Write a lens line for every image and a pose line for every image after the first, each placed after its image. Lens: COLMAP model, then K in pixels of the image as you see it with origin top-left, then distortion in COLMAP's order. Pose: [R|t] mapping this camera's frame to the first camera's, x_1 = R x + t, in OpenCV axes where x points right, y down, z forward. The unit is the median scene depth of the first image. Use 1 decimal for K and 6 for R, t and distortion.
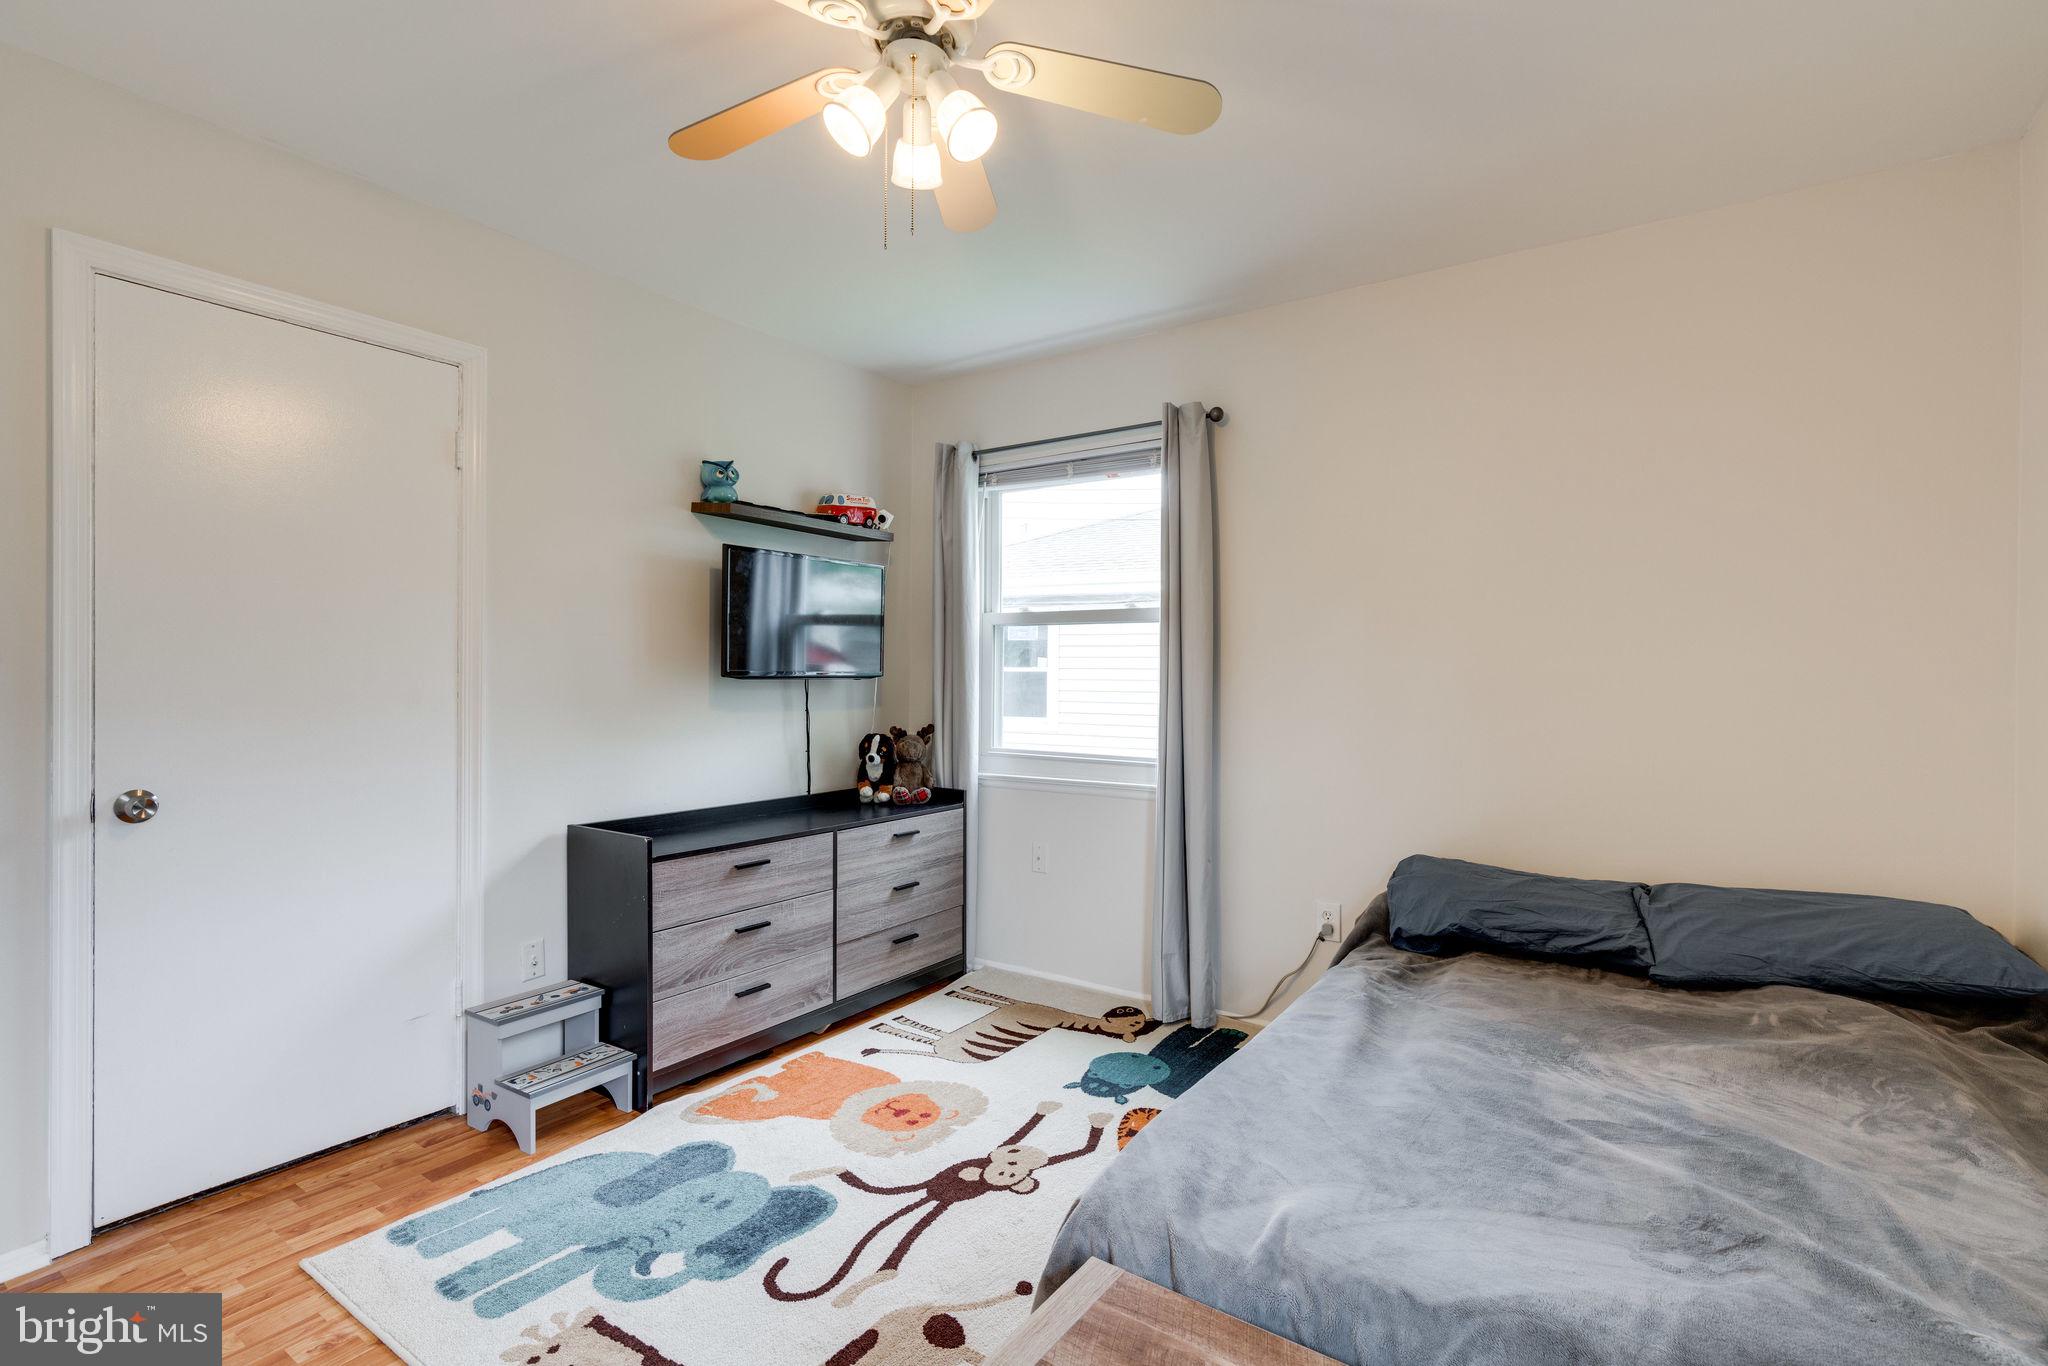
lens RADIAL K [[938.0, 0, 1015.8], [0, 938.0, 669.8], [0, 0, 1]] dist [-0.001170, 0.000937]
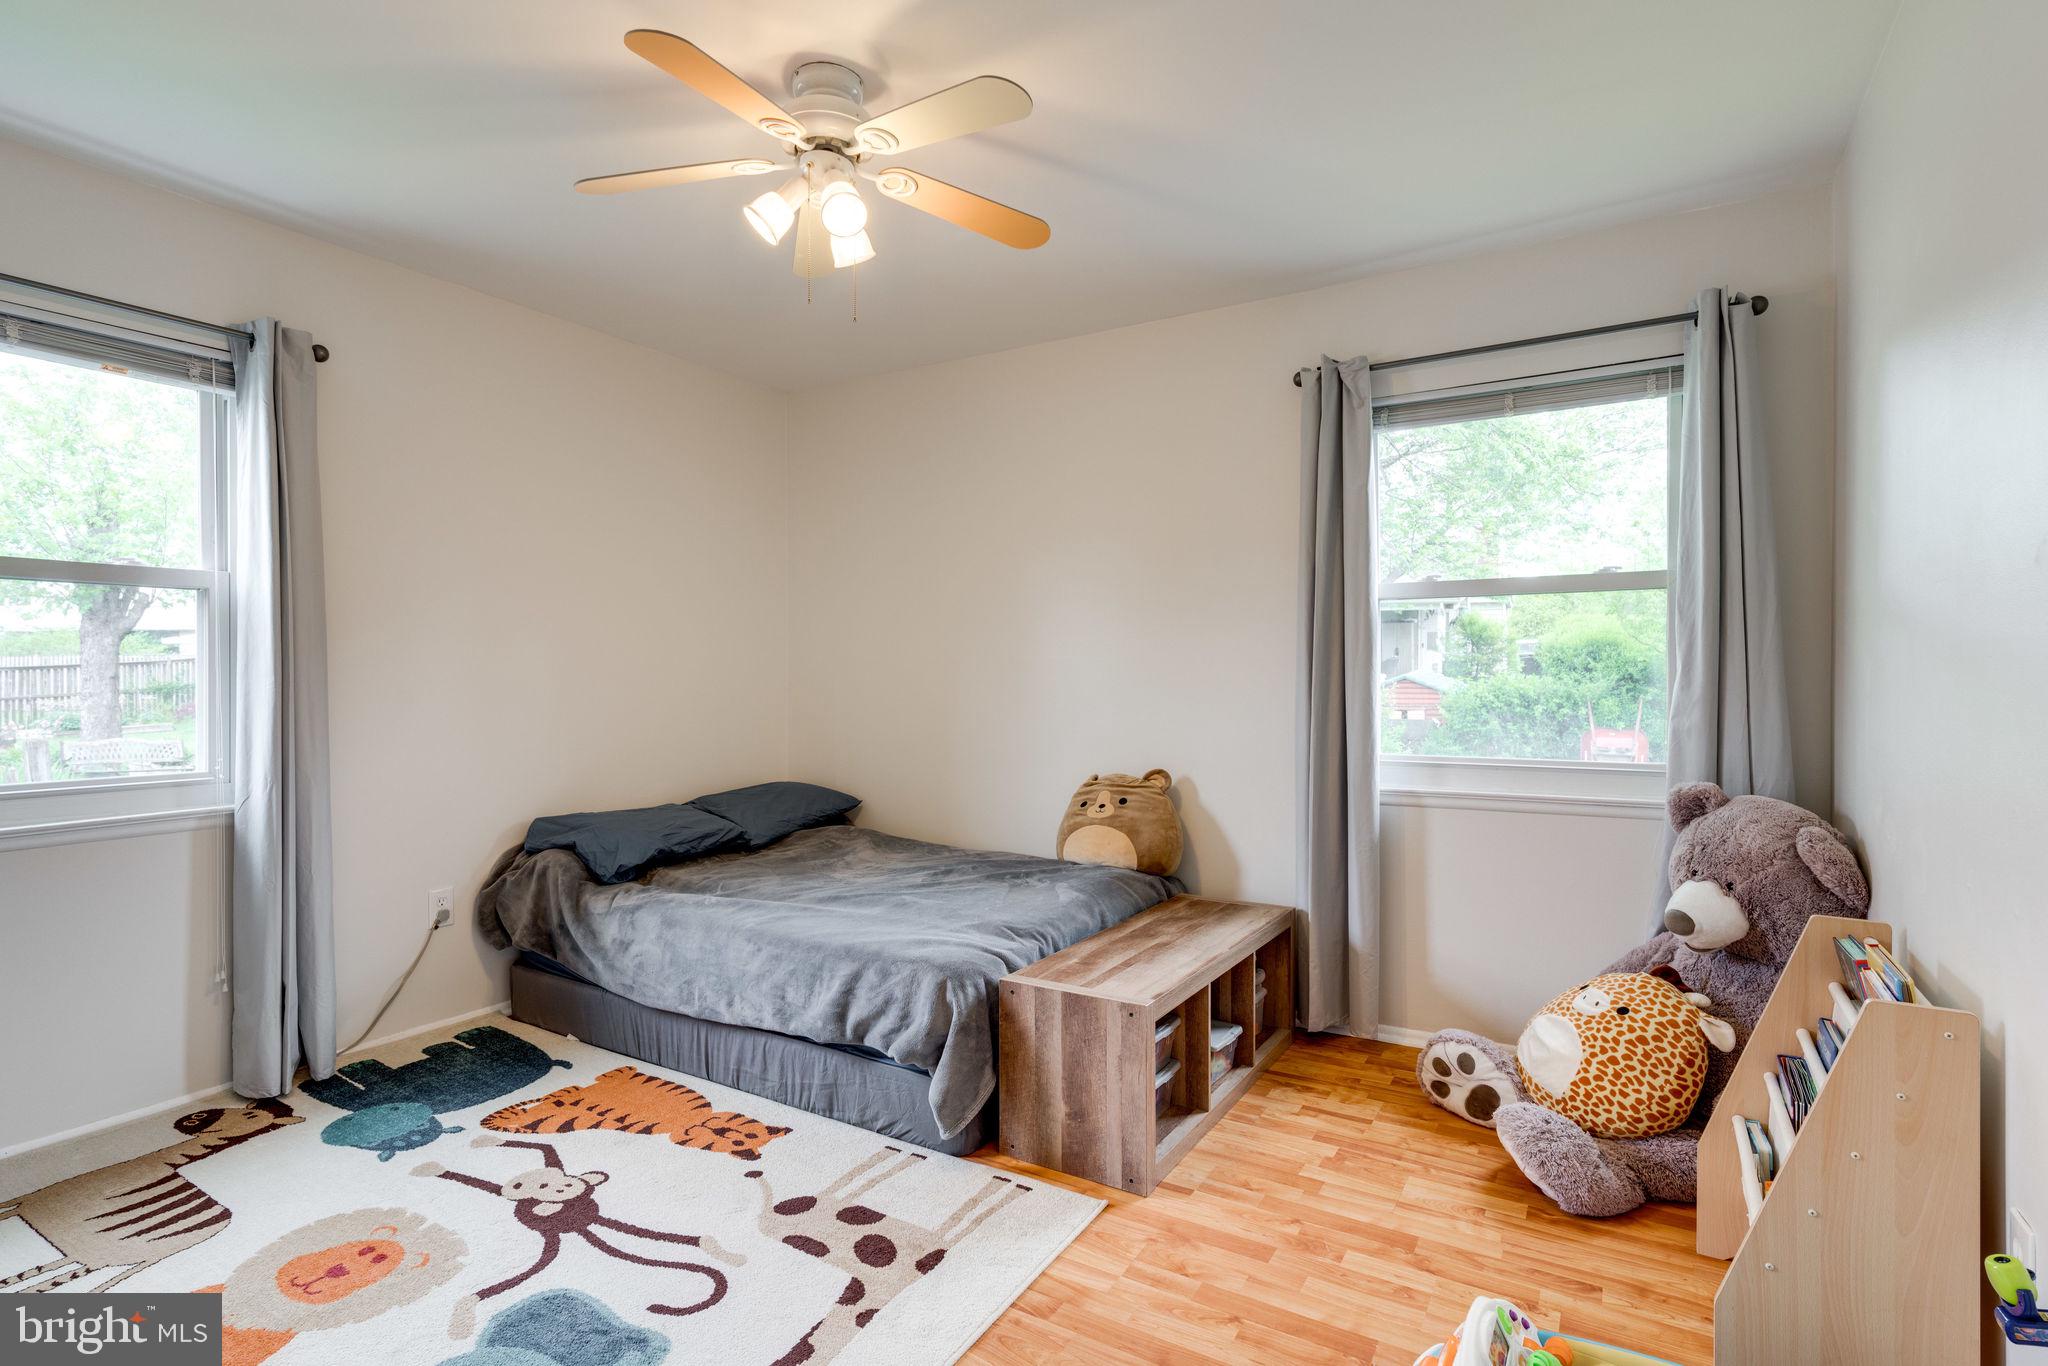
lens RADIAL K [[1028.4, 0, 1019.7], [0, 1028.4, 652.5], [0, 0, 1]] dist [0.005072, 0.000770]
pose [[-0.058897, 0.010233, 0.998212, -0.947413], [-0.009116, 0.999900, -0.010788, 0.002439], [-0.998222, -0.009735, -0.058798, 0.529583]]
